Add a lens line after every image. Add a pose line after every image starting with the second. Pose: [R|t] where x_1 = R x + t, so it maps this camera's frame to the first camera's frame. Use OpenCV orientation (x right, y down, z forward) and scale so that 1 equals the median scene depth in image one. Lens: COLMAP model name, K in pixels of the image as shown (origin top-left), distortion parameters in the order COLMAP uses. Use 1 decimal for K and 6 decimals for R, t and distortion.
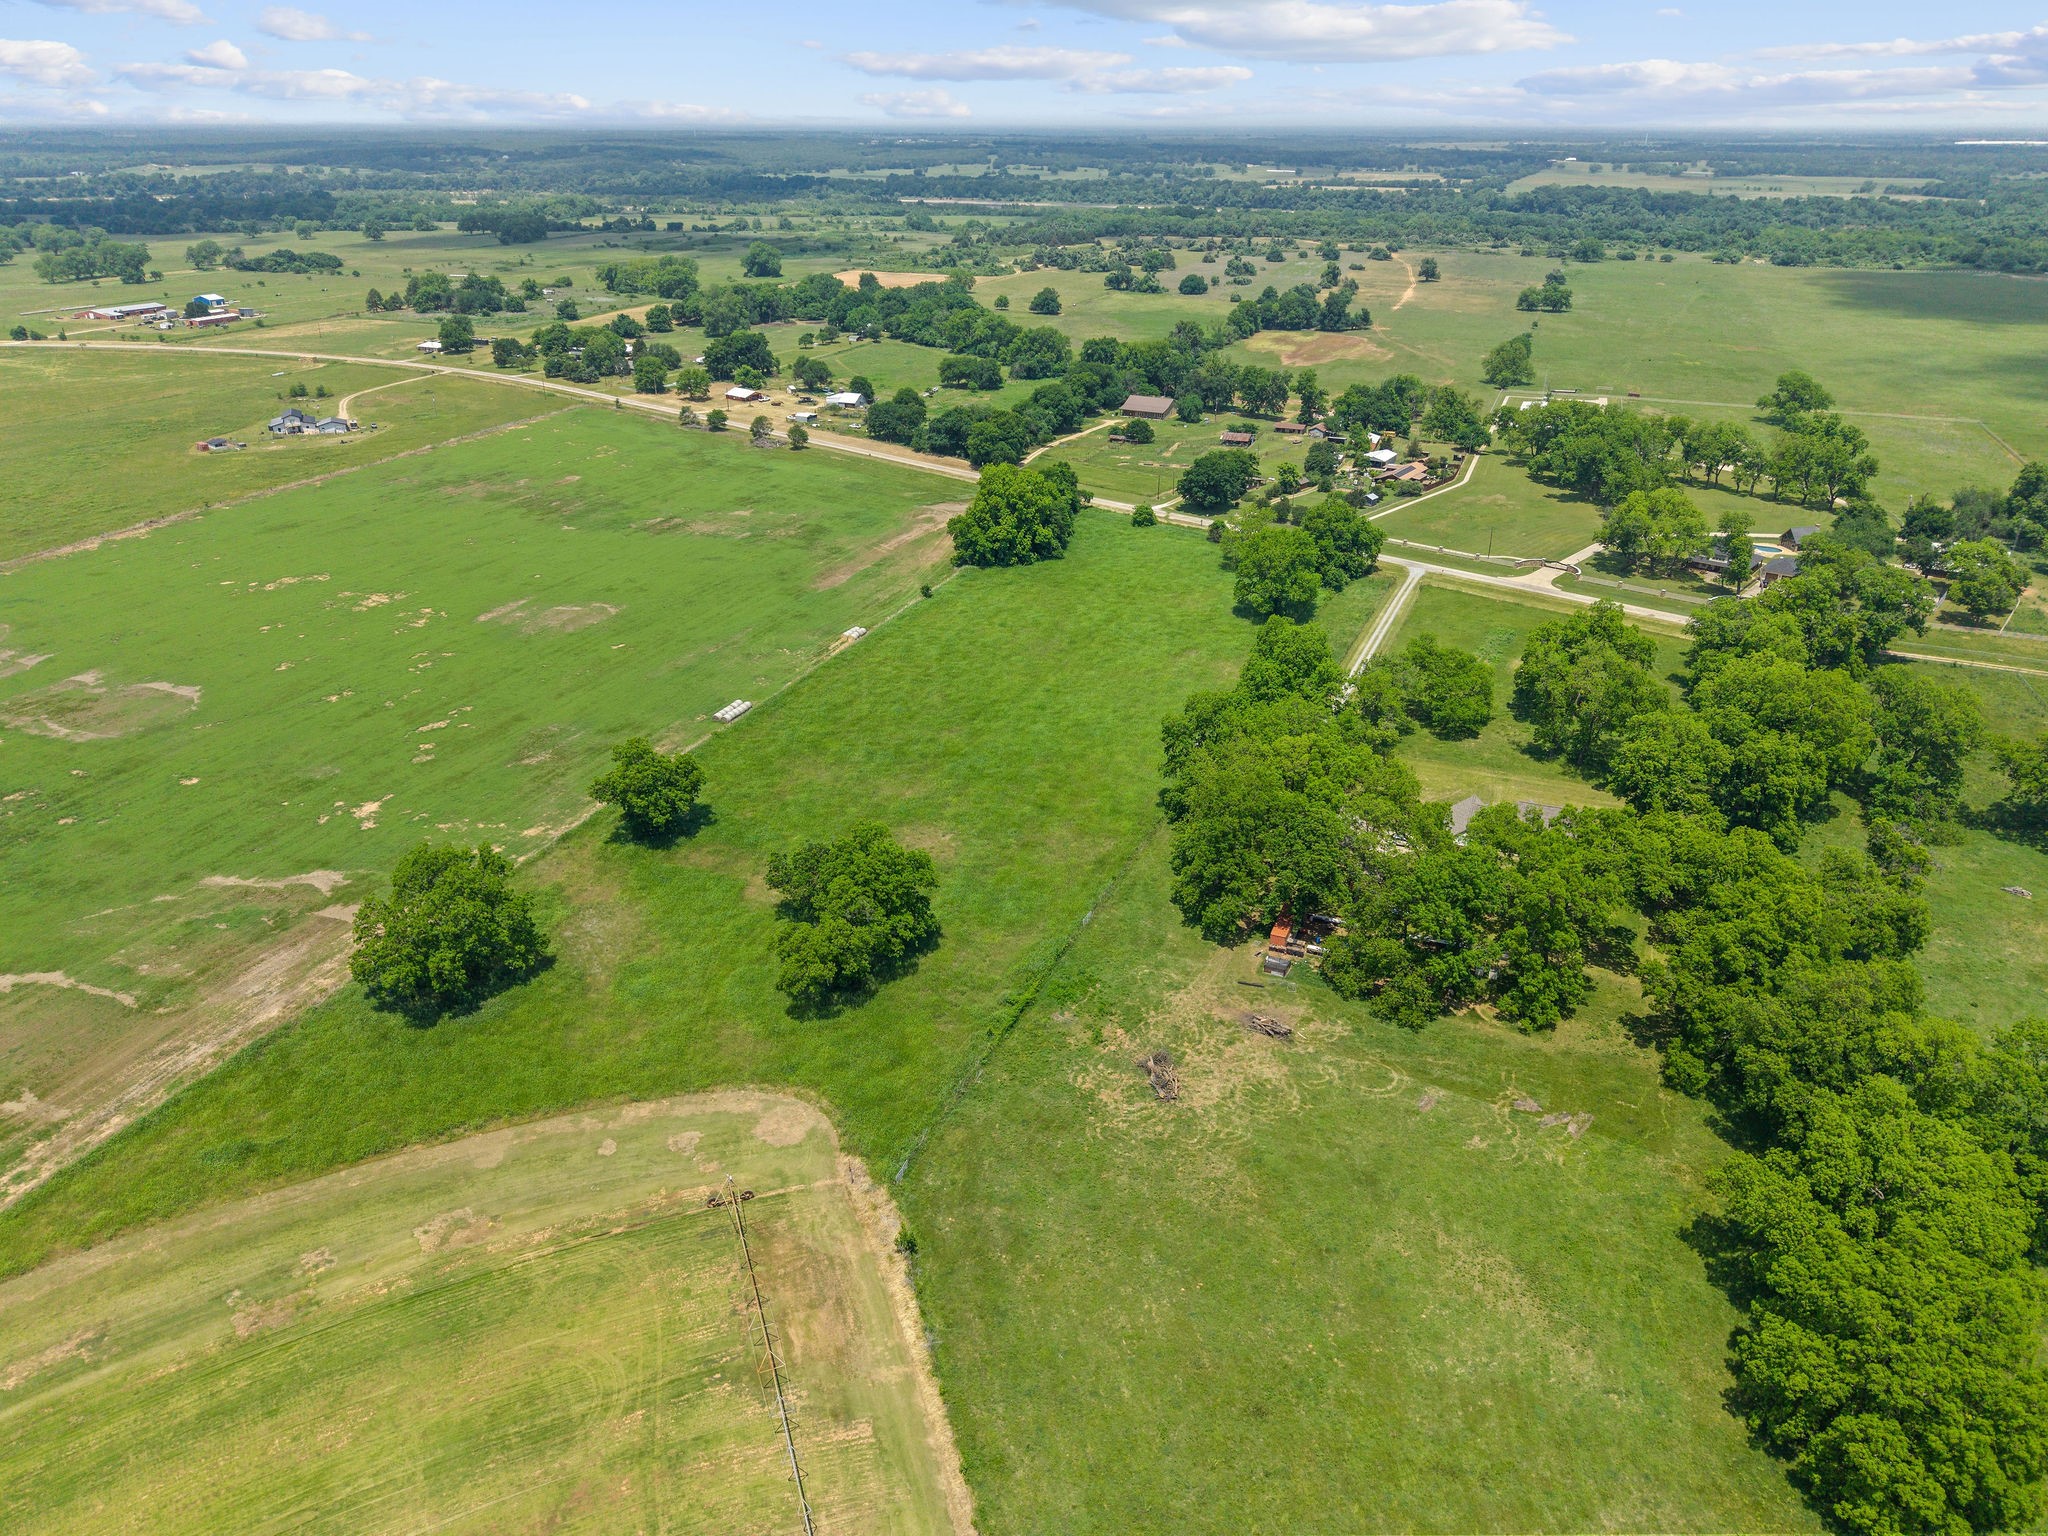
lens RADIAL K [[1384.9, 0, 1018.3], [0, 1384.9, 769.0], [0, 0, 1]] dist [0.031845, -0.039397]
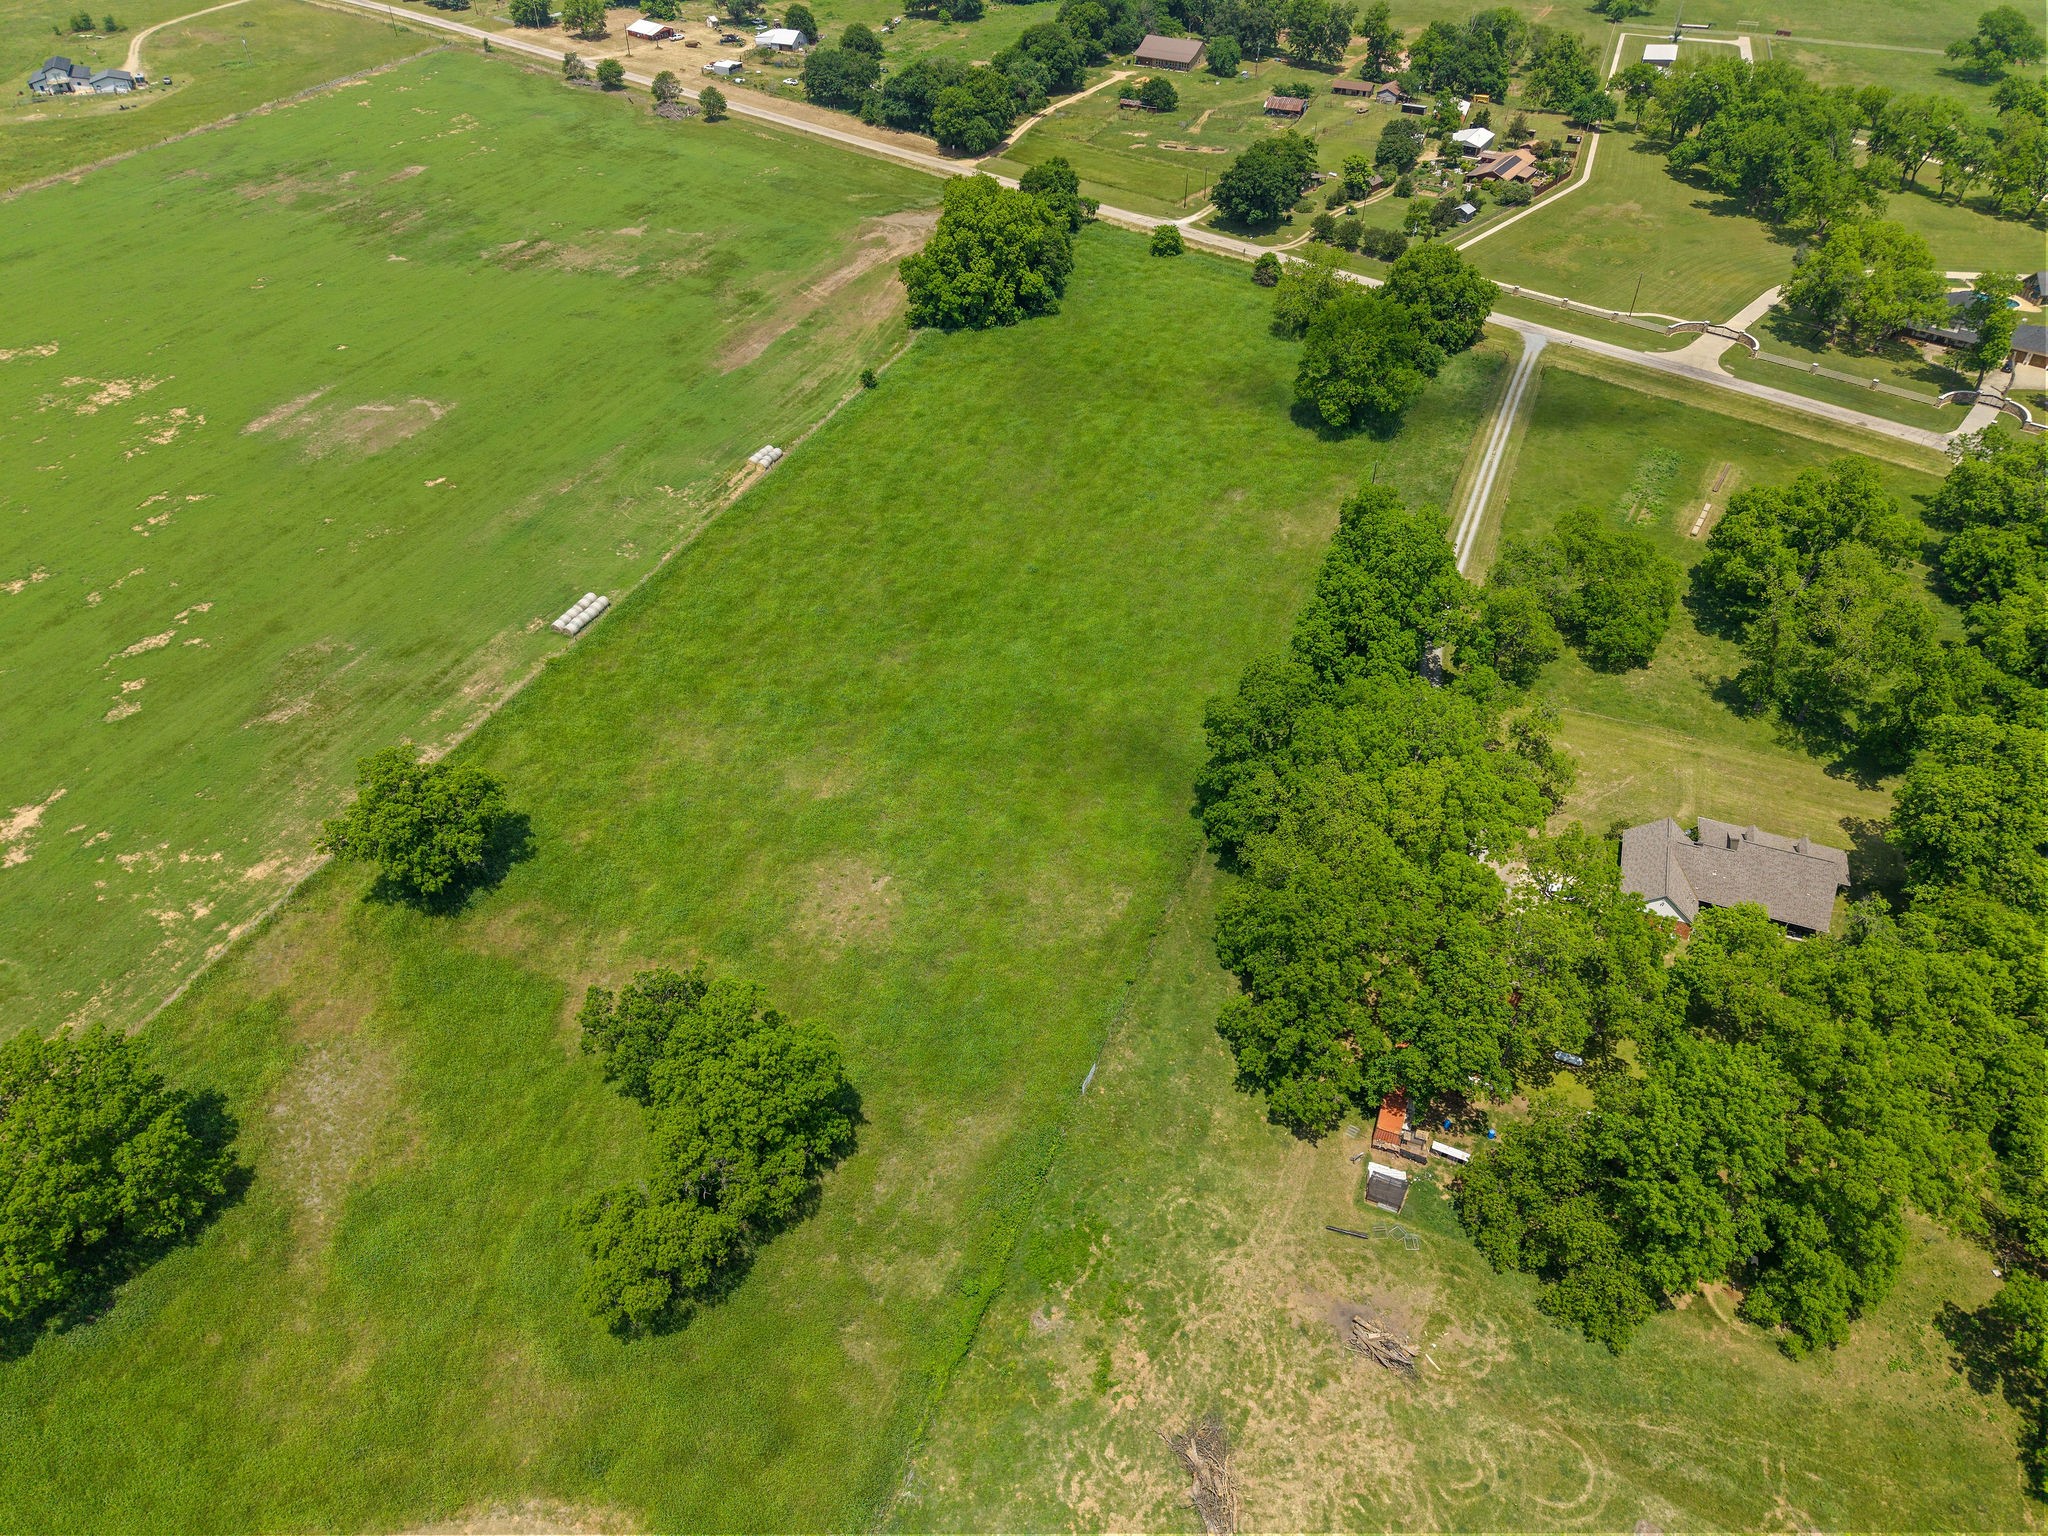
lens RADIAL K [[1372.1, 0, 1017.4], [0, 1372.1, 766.0], [0, 0, 1]] dist [0.001777, 0.001577]
pose [[0.999986, 0.000659, 0.005164, 0.006653], [-0.001967, 0.966237, 0.257648, -0.099124], [-0.004820, -0.257655, 0.966225, 0.211229]]
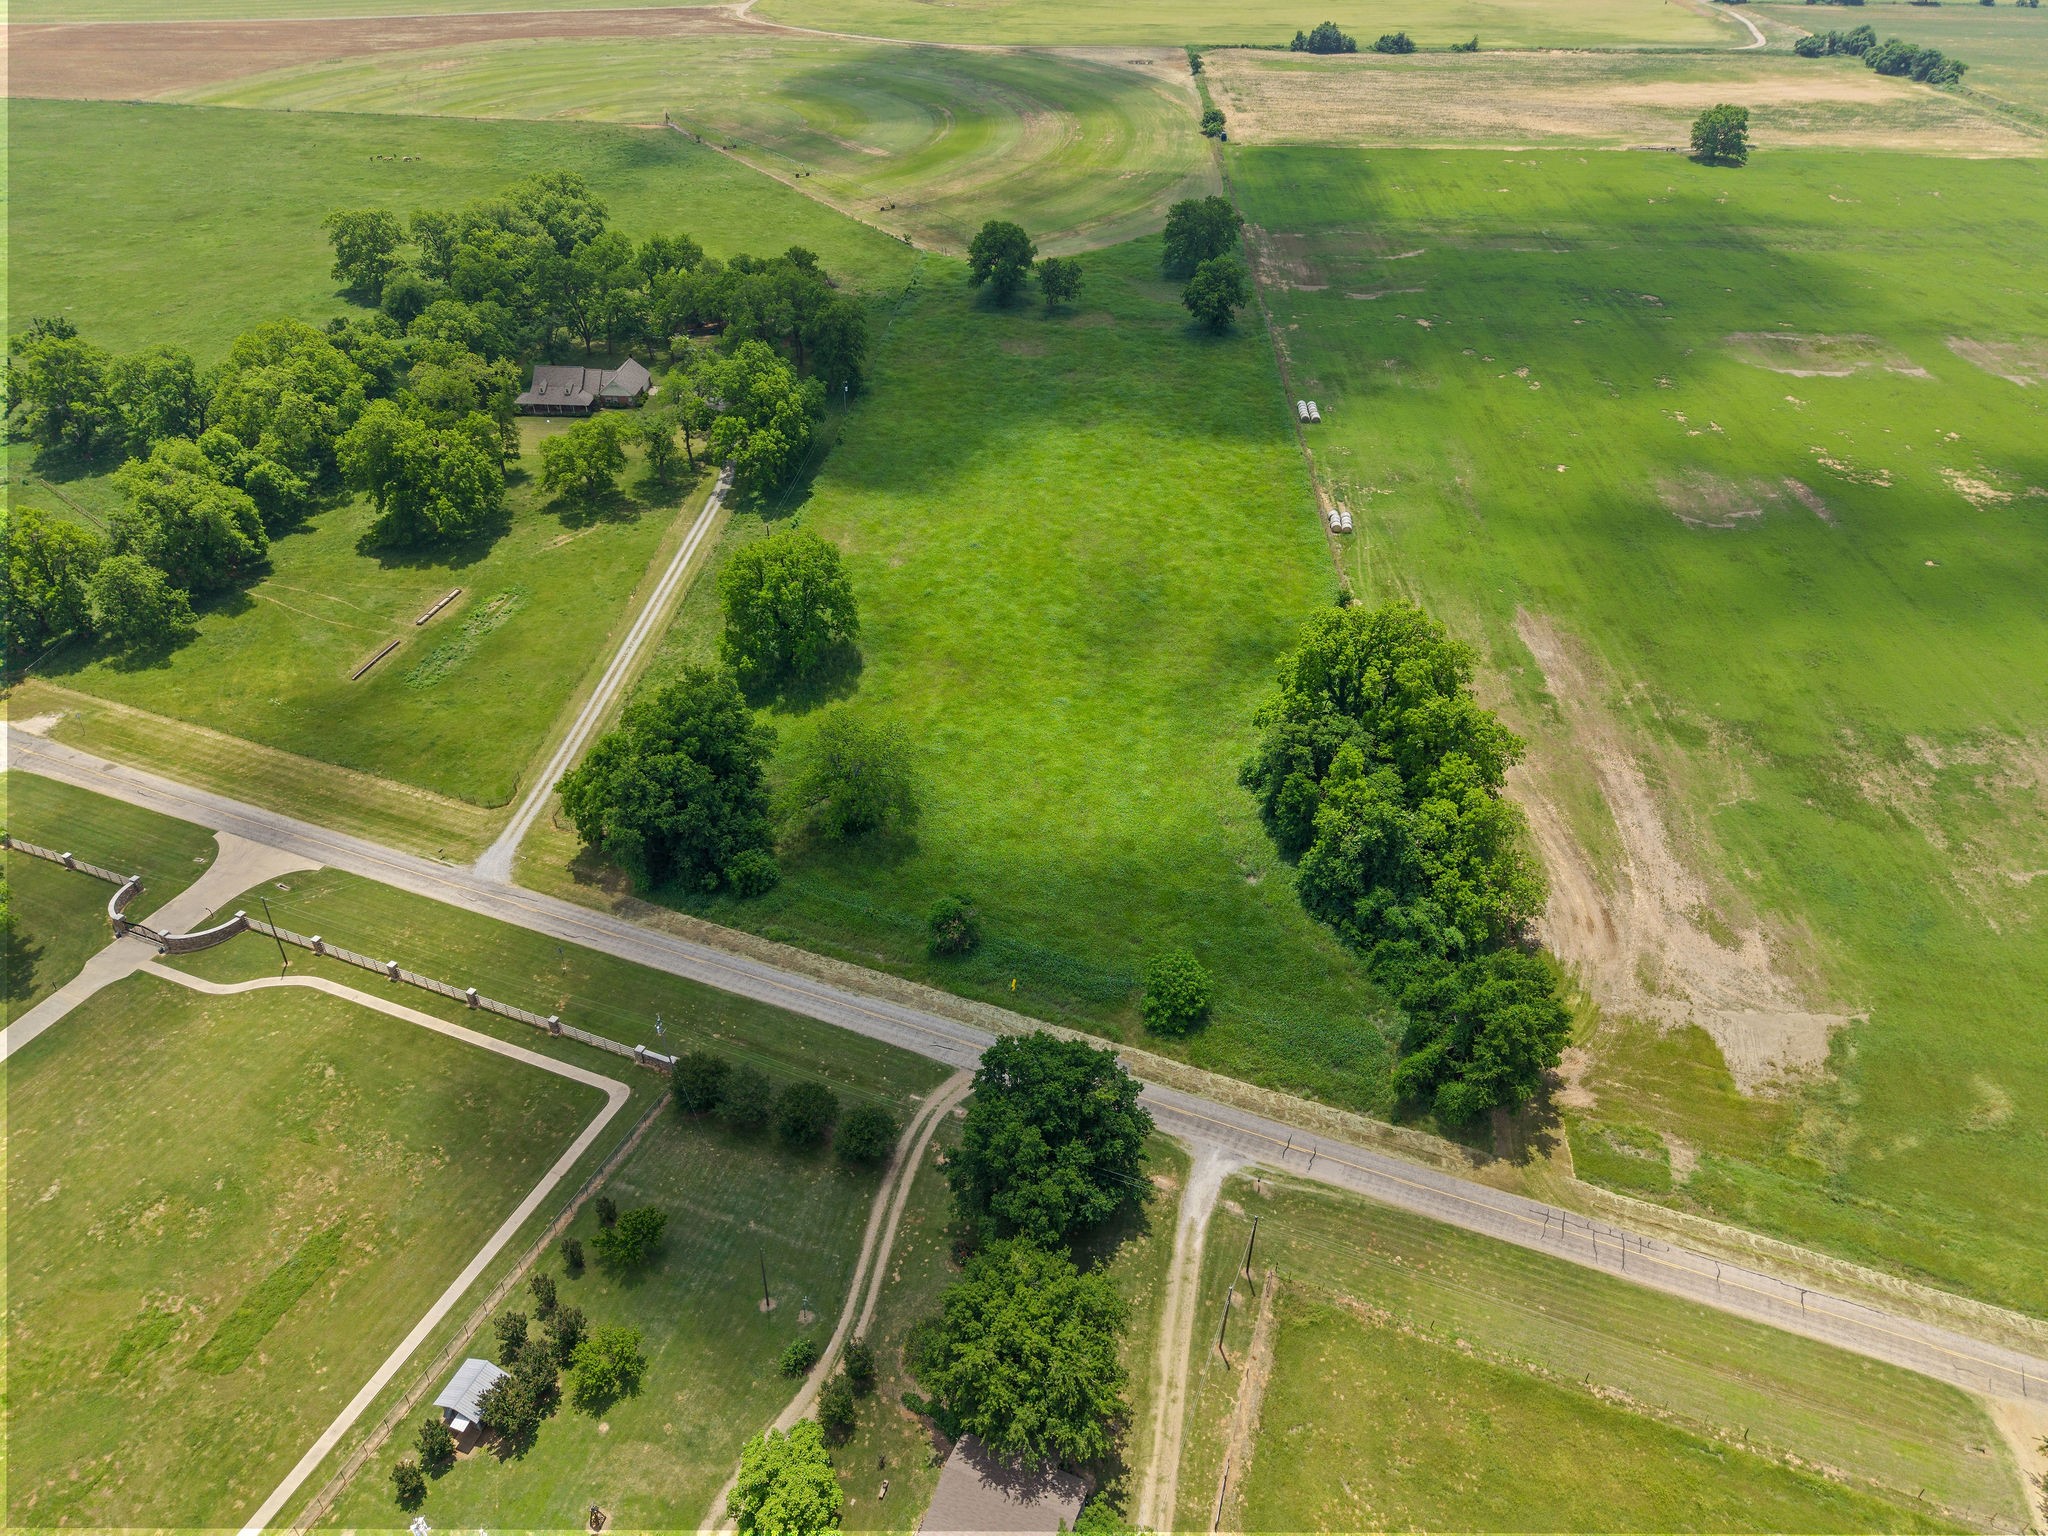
lens RADIAL K [[1372.1, 0, 1017.4], [0, 1372.1, 766.0], [0, 0, 1]] dist [0.001777, 0.001577]
pose [[-0.946605, 0.181118, -0.266713, 0.213738], [-0.145003, 0.499701, 0.853975, -0.505510], [0.287947, 0.847051, -0.446757, 1.094422]]
